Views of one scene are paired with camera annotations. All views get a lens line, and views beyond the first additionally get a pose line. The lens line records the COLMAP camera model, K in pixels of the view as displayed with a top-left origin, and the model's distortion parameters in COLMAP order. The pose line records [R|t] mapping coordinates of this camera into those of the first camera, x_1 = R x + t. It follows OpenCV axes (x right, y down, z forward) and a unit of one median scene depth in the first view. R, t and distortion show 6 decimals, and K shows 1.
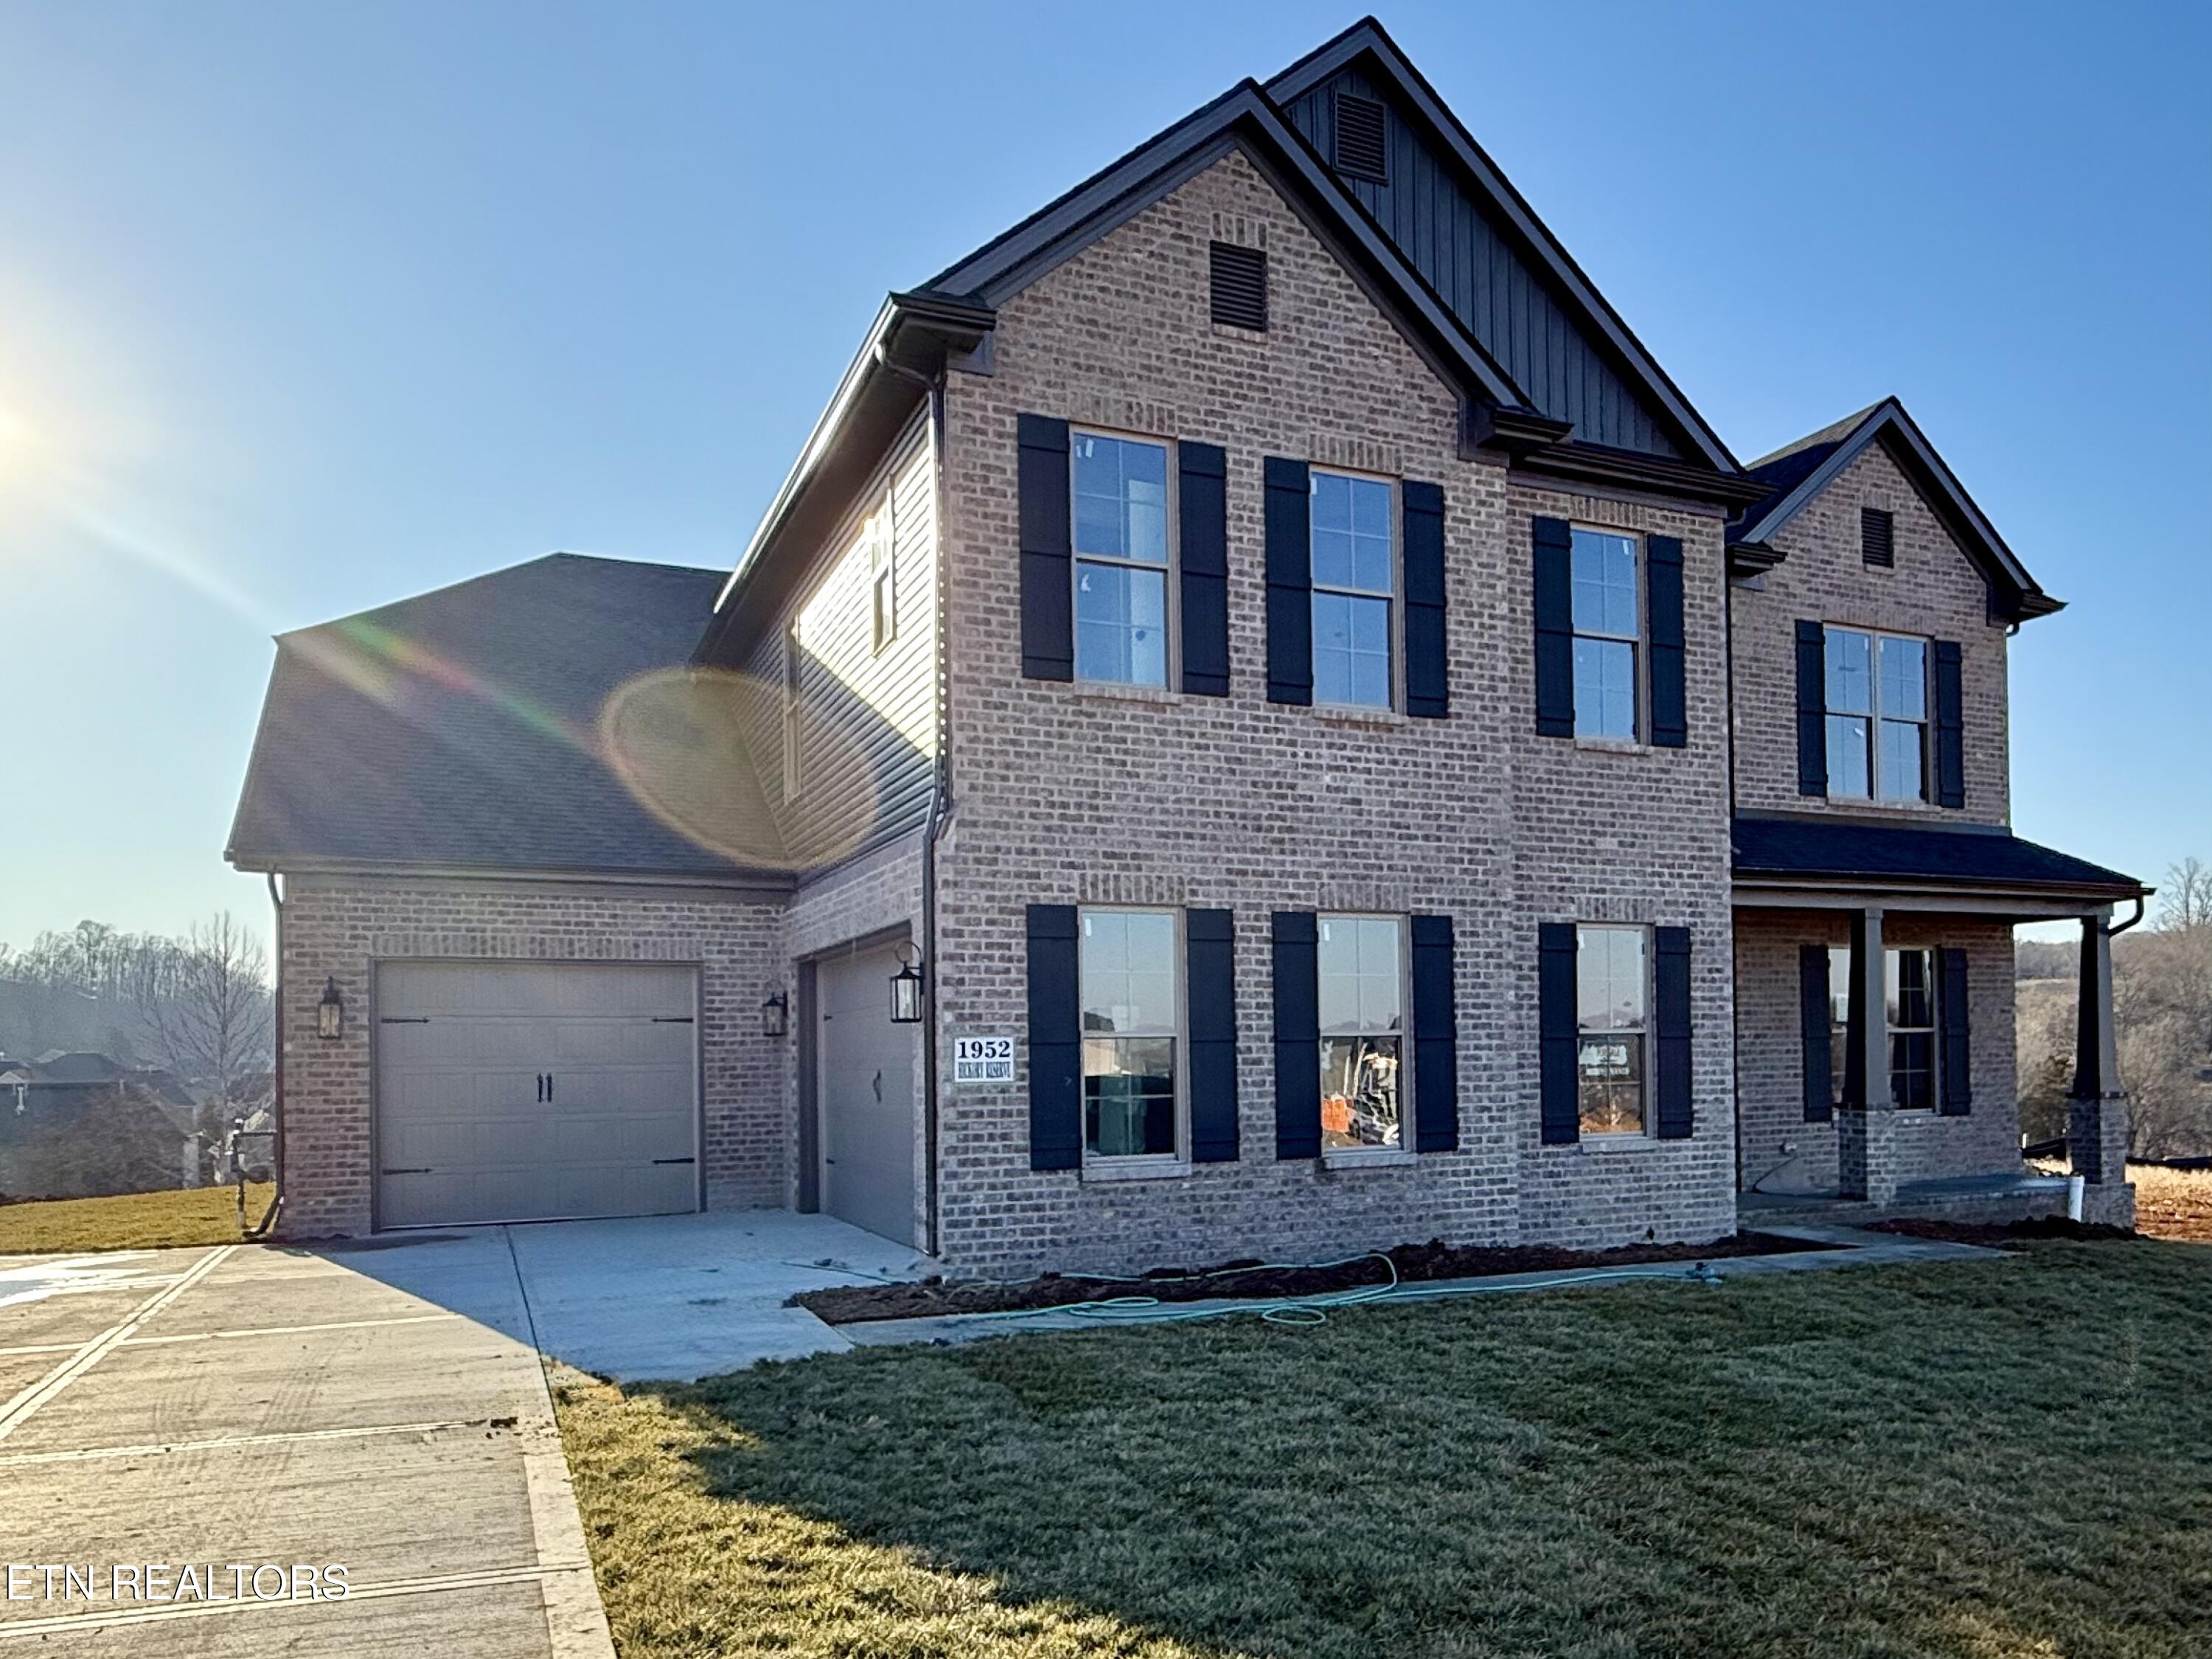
lens RADIAL K [[1581.2, 0, 1106.0], [0, 1581.2, 829.5], [0, 0, 1]] dist [-0.000111, -0.002202]
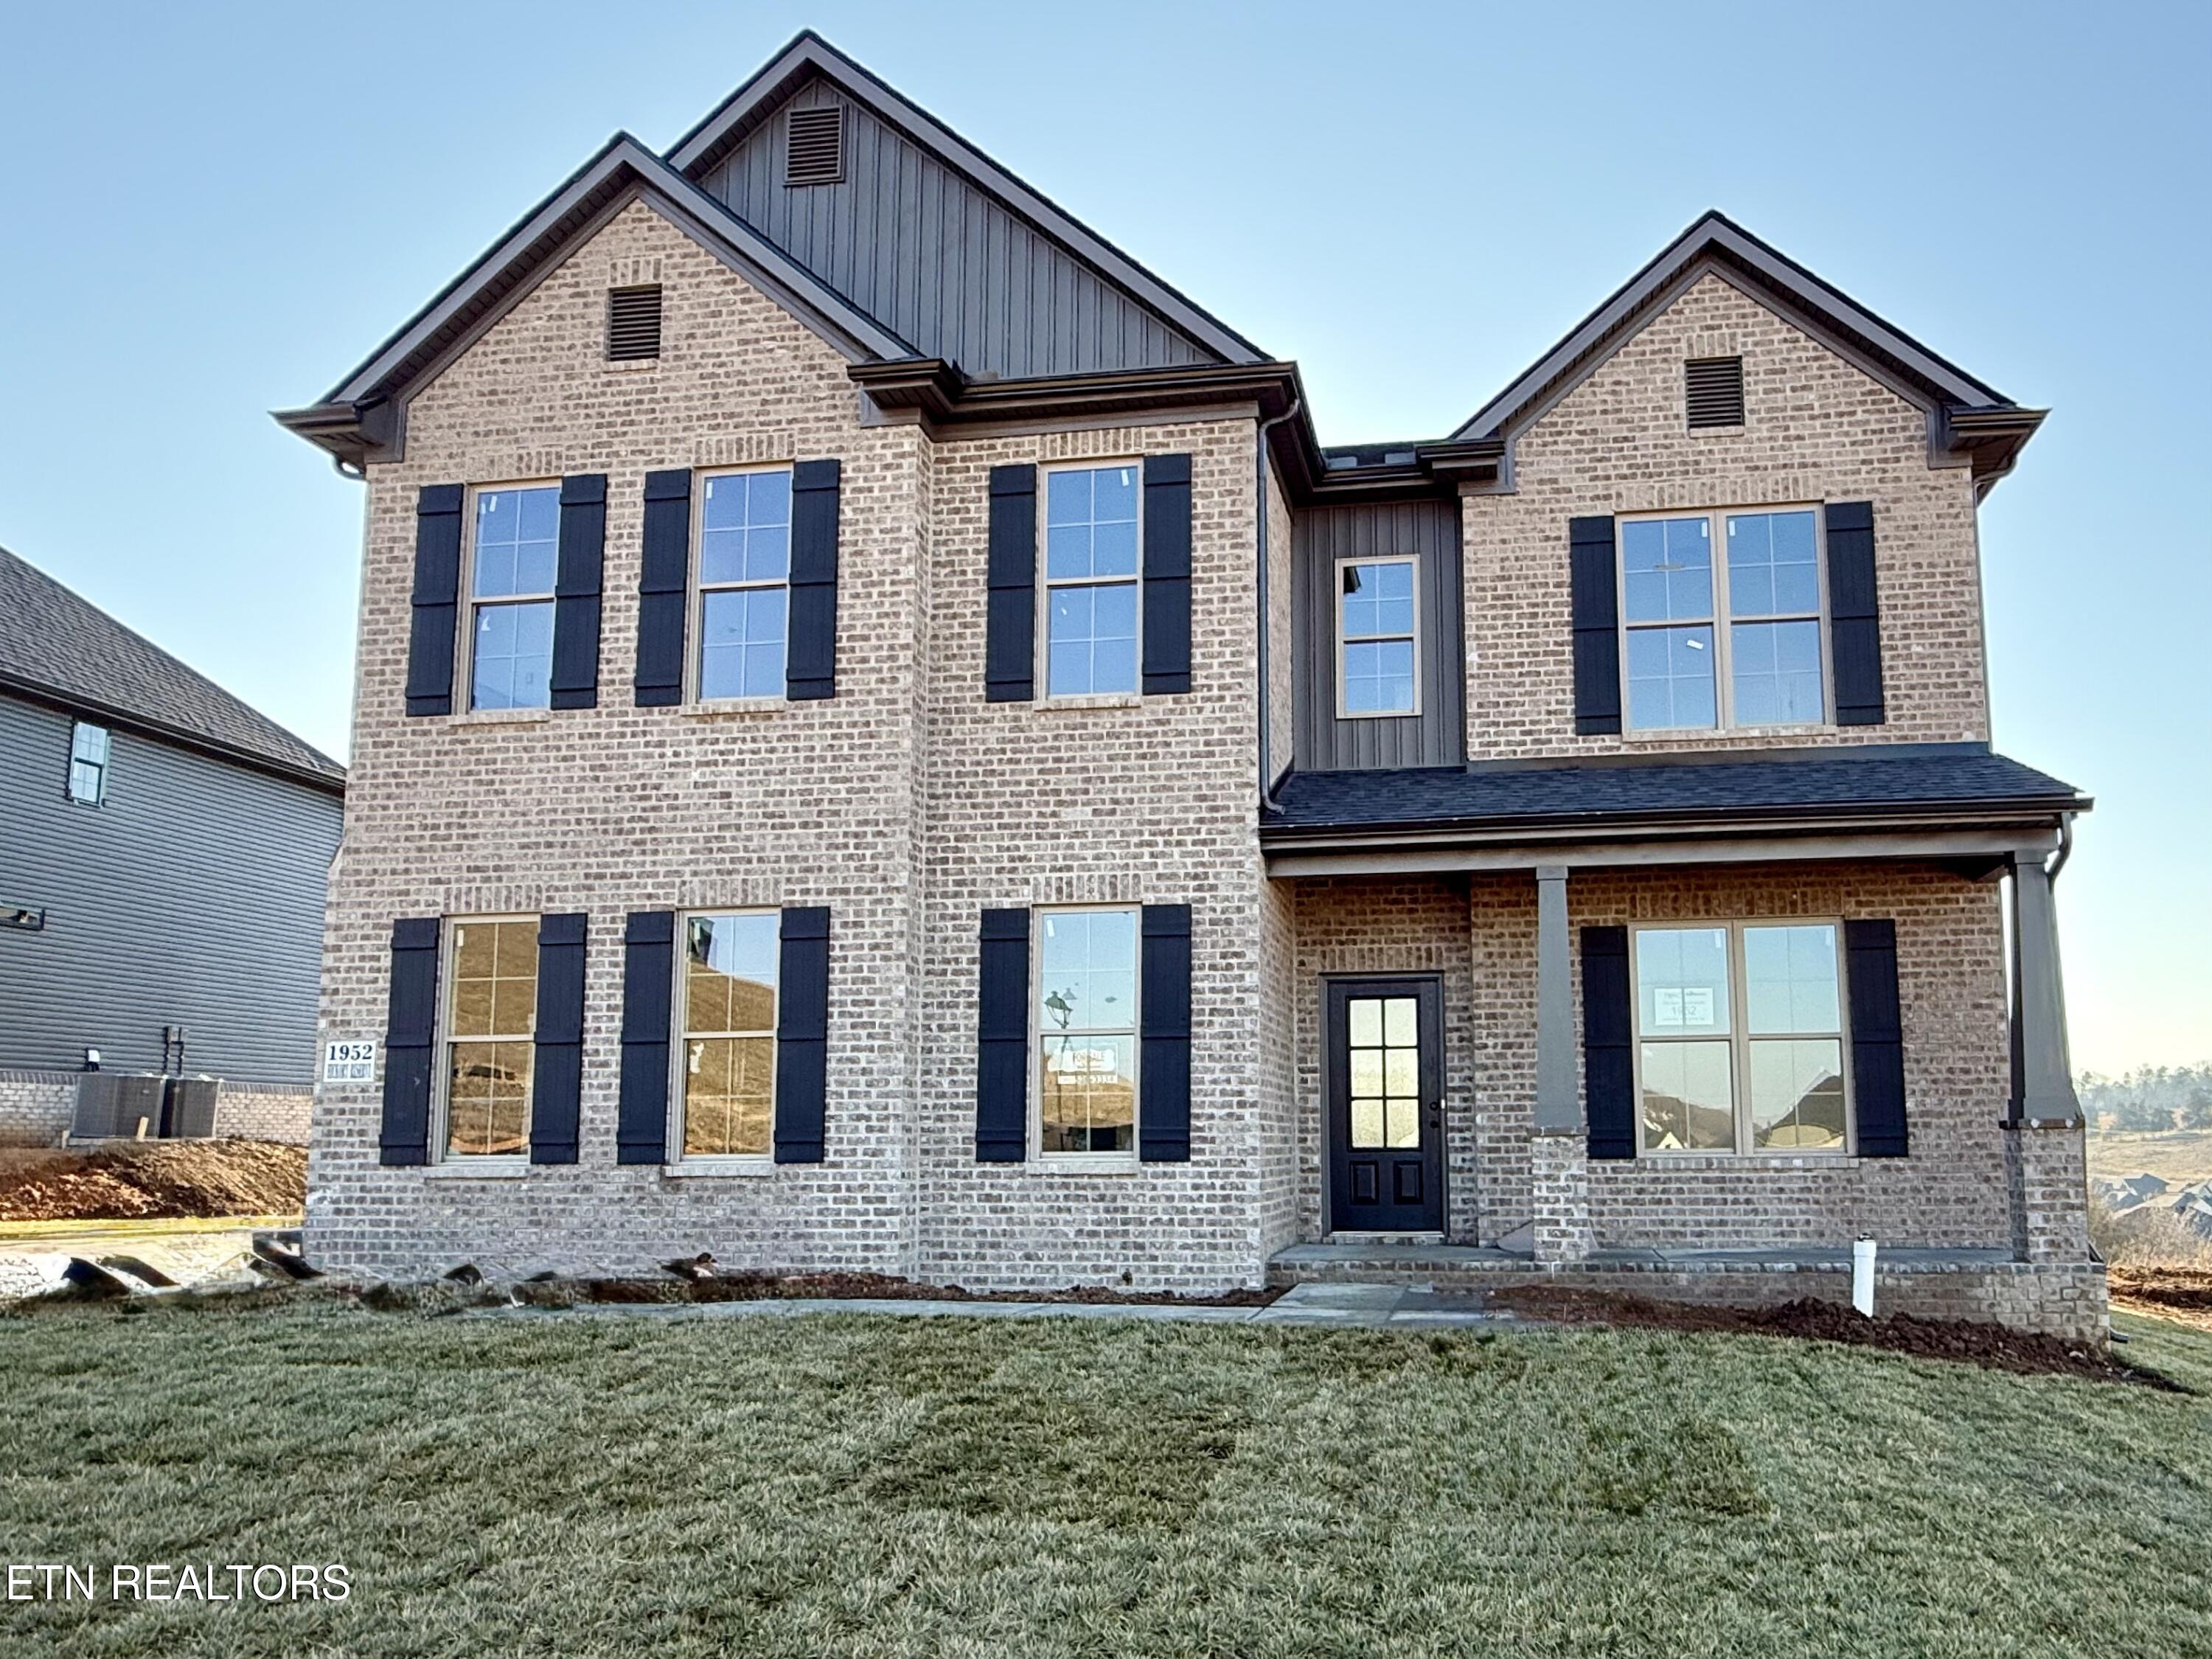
lens RADIAL K [[1366.1, 0, 1106.0], [0, 1366.1, 829.5], [0, 0, 1]] dist [0.000568, -0.001041]
pose [[0.848777, -0.106078, -0.518000, 0.787602], [0.066084, 0.993270, -0.095123, 0.098427], [0.524605, 0.046507, 0.850075, 0.410372]]
